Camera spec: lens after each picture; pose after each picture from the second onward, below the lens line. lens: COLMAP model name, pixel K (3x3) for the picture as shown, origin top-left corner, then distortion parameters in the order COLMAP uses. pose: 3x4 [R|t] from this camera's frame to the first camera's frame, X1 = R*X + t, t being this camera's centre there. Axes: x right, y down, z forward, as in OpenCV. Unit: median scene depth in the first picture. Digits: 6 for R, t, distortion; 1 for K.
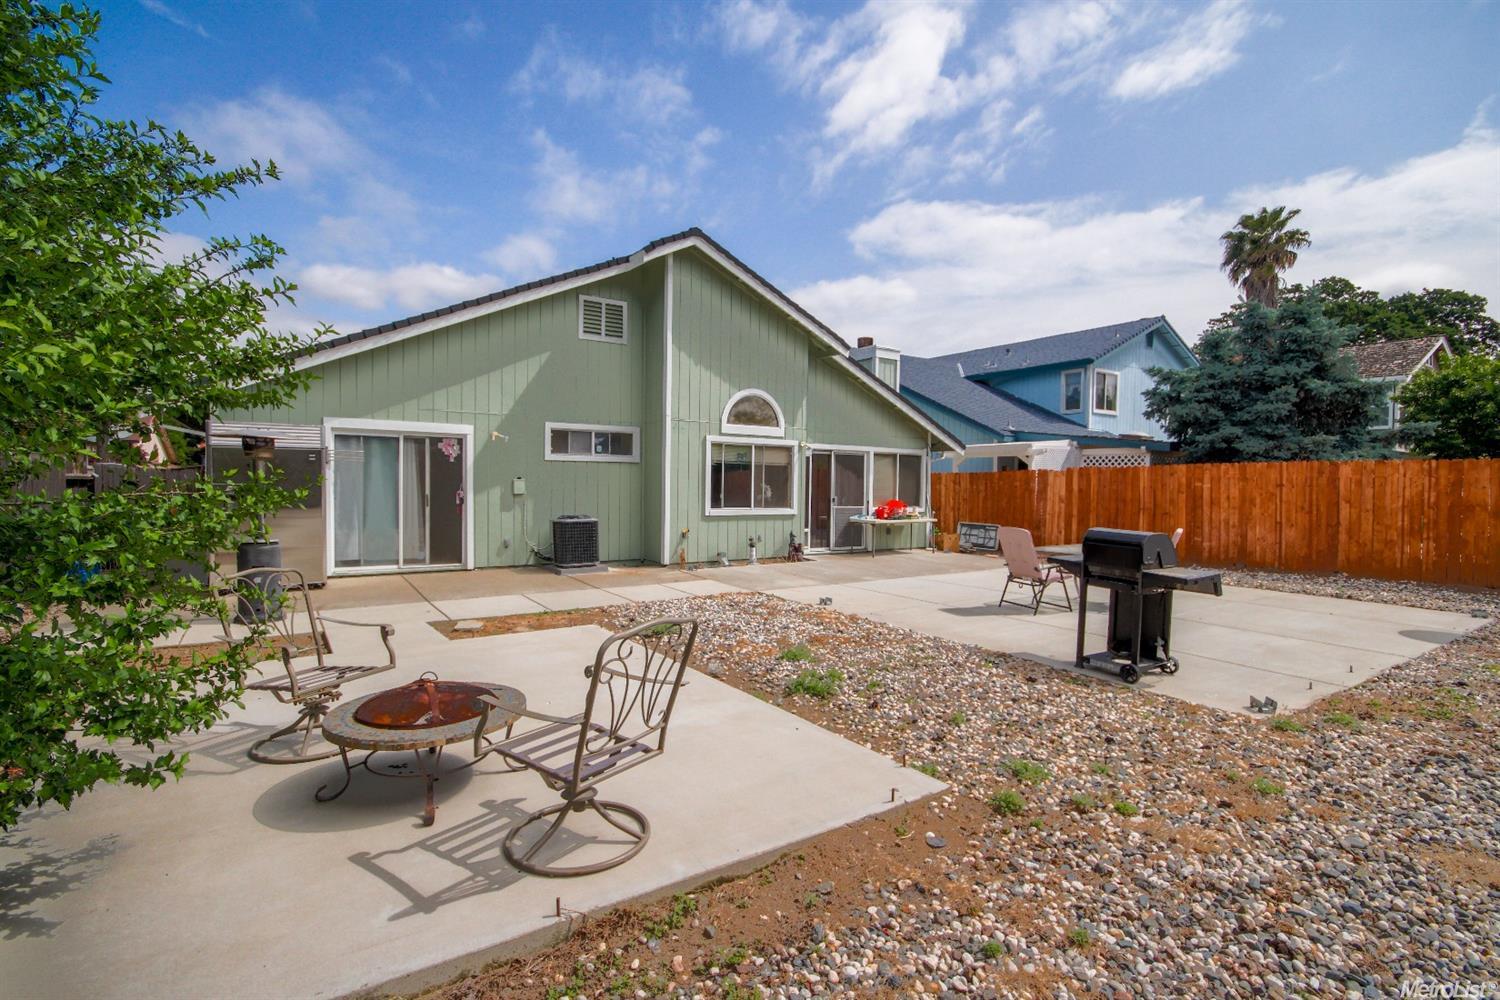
lens RADIAL K [[721.3, 0, 757.4], [0, 721.3, 501.8], [0, 0, 1]] dist [-0.009442, -0.000903]
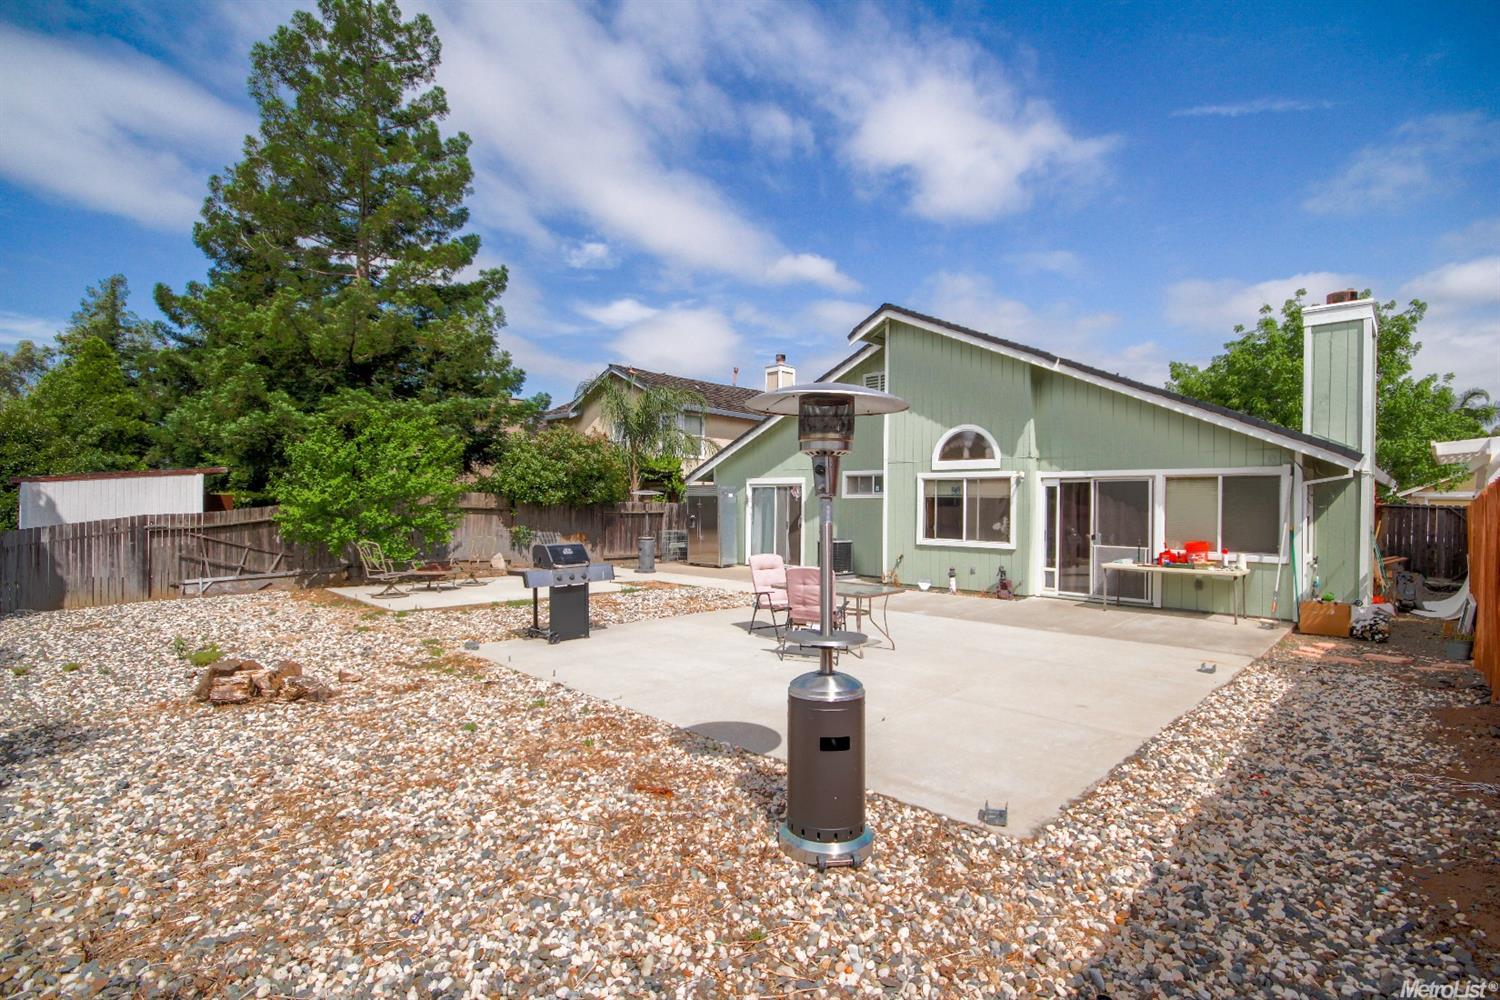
lens RADIAL K [[721.3, 0, 752.7], [0, 721.3, 503.0], [0, 0, 1]] dist [-0.009442, -0.000903]
pose [[0.183422, -0.014045, -0.982934, 0.940239], [-0.031890, 0.999287, -0.020229, -0.013617], [0.982517, 0.035056, 0.182843, 0.509447]]
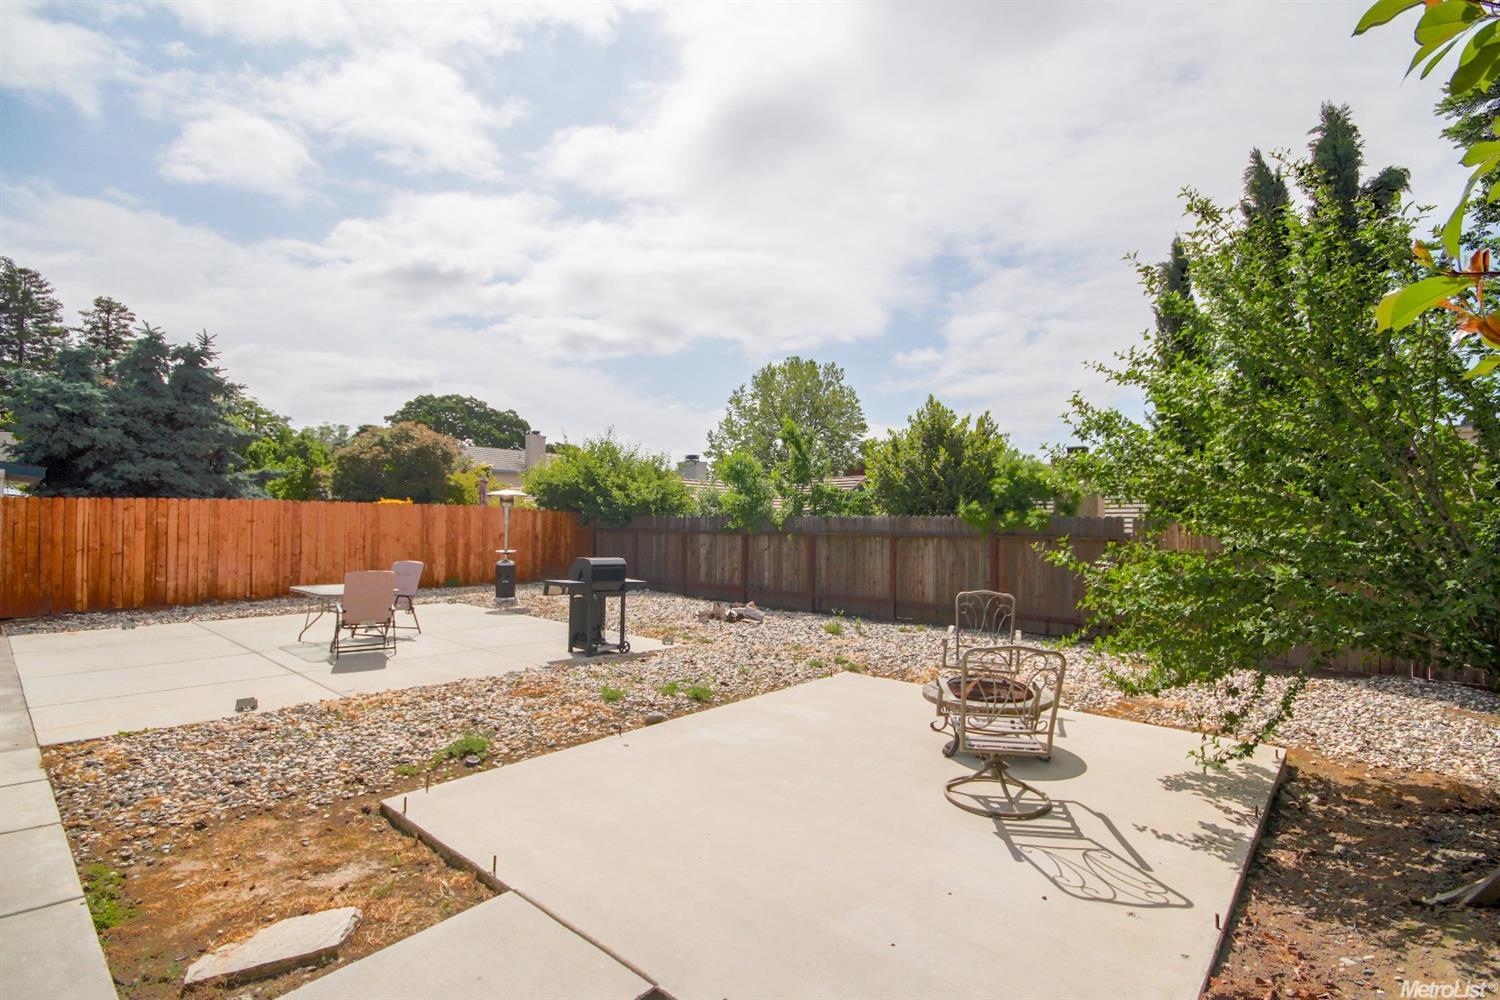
lens RADIAL K [[721.3, 0, 752.1], [0, 721.3, 511.6], [0, 0, 1]] dist [-0.009442, -0.000903]
pose [[-0.277453, 0.003386, 0.960733, -0.471073], [0.015176, 0.999884, 0.000858, -0.023491], [-0.960619, 0.014819, -0.277472, 0.501437]]
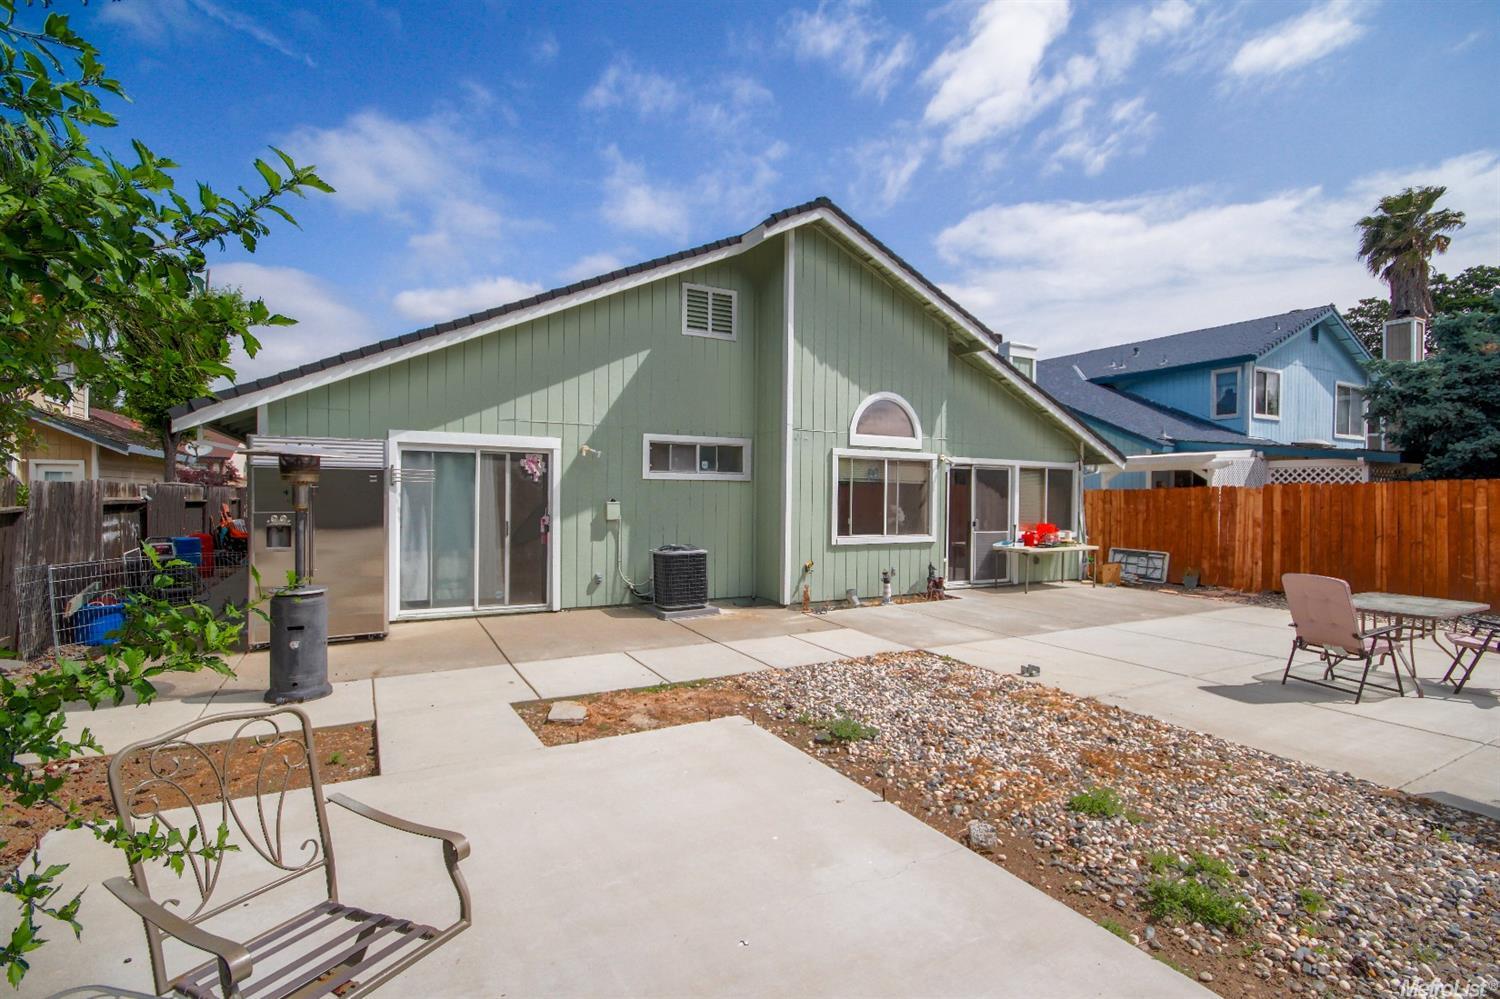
lens RADIAL K [[721.3, 0, 759.2], [0, 721.3, 498.0], [0, 0, 1]] dist [-0.009442, -0.000903]
pose [[0.996239, -0.002227, -0.086616, -0.078572], [0.000240, 0.999737, -0.022952, -0.014726], [0.086645, 0.022845, 0.995977, 0.158419]]
